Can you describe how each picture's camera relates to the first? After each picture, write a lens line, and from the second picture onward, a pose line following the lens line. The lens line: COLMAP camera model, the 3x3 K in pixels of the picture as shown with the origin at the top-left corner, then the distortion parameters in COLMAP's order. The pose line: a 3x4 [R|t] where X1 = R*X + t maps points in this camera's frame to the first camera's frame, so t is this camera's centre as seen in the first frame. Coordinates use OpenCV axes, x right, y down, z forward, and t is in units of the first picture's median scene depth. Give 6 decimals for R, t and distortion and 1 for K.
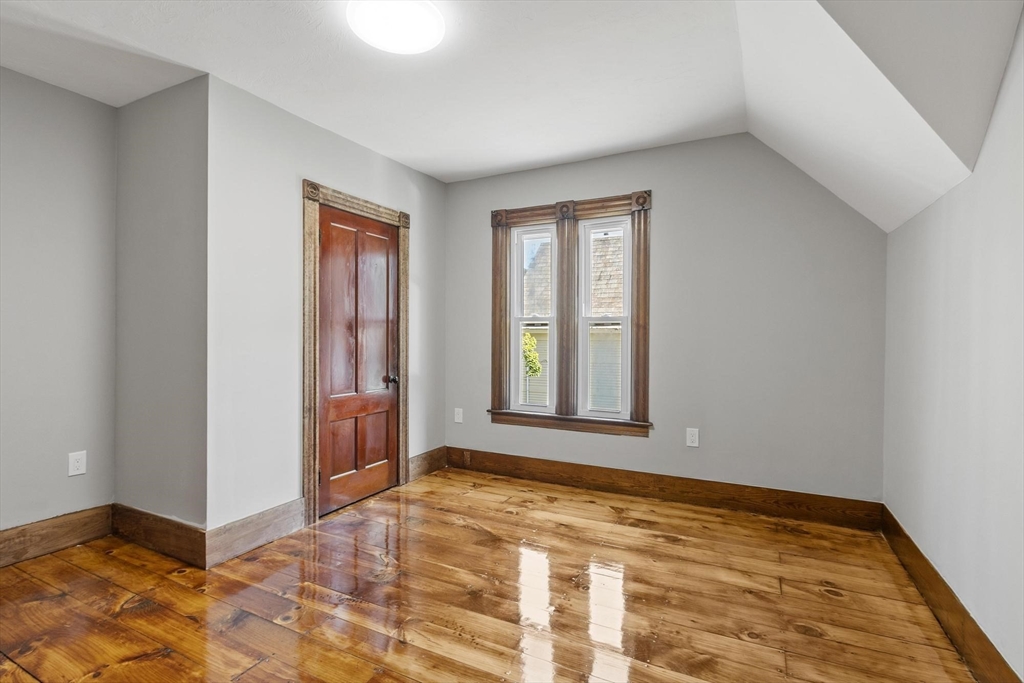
lens RADIAL K [[484.6, 0, 505.3], [0, 484.6, 340.4], [0, 0, 1]] dist [-0.004294, -0.000461]
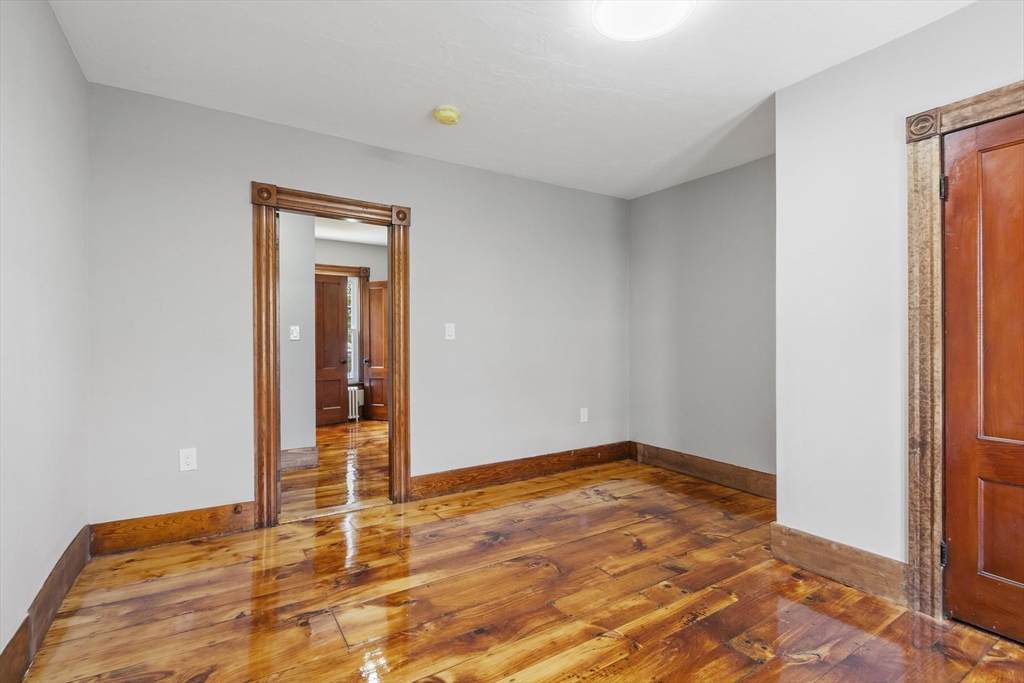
lens RADIAL K [[484.6, 0, 505.3], [0, 484.6, 340.4], [0, 0, 1]] dist [-0.004294, -0.000461]
pose [[-0.503422, 0.002561, -0.864037, 0.458949], [-0.003605, 0.999981, 0.005064, -0.006138], [0.864033, 0.005665, -0.503403, 0.786201]]
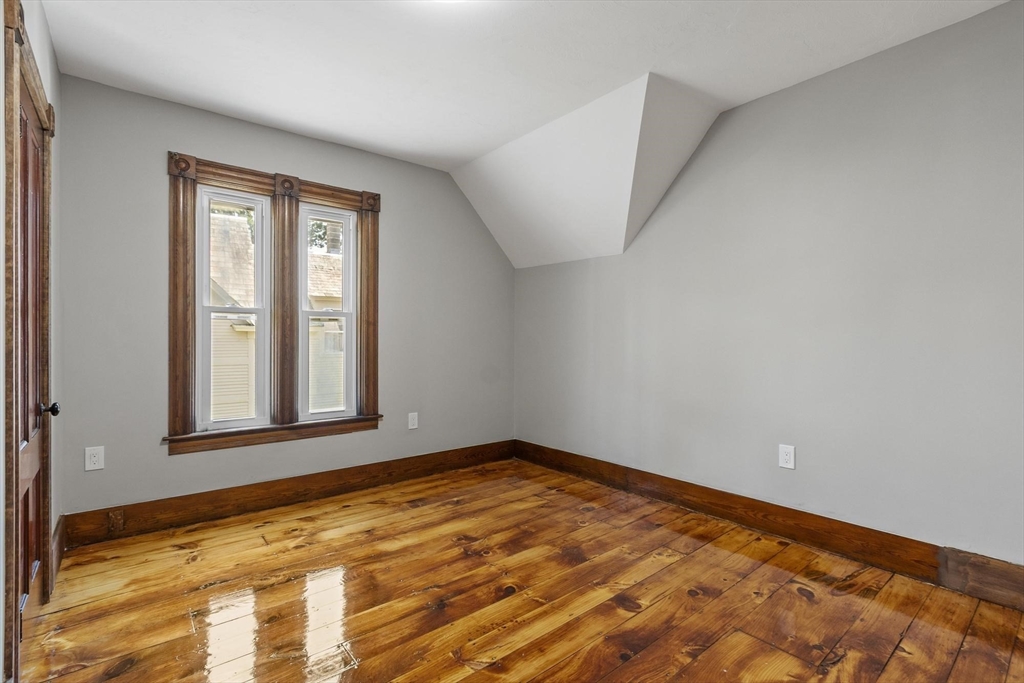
lens RADIAL K [[484.6, 0, 505.3], [0, 484.6, 340.4], [0, 0, 1]] dist [-0.004294, -0.000461]
pose [[0.391173, -0.010244, 0.920260, -0.609769], [0.004590, 0.999947, 0.009180, -0.000132], [-0.920306, 0.000633, 0.391200, 0.360990]]
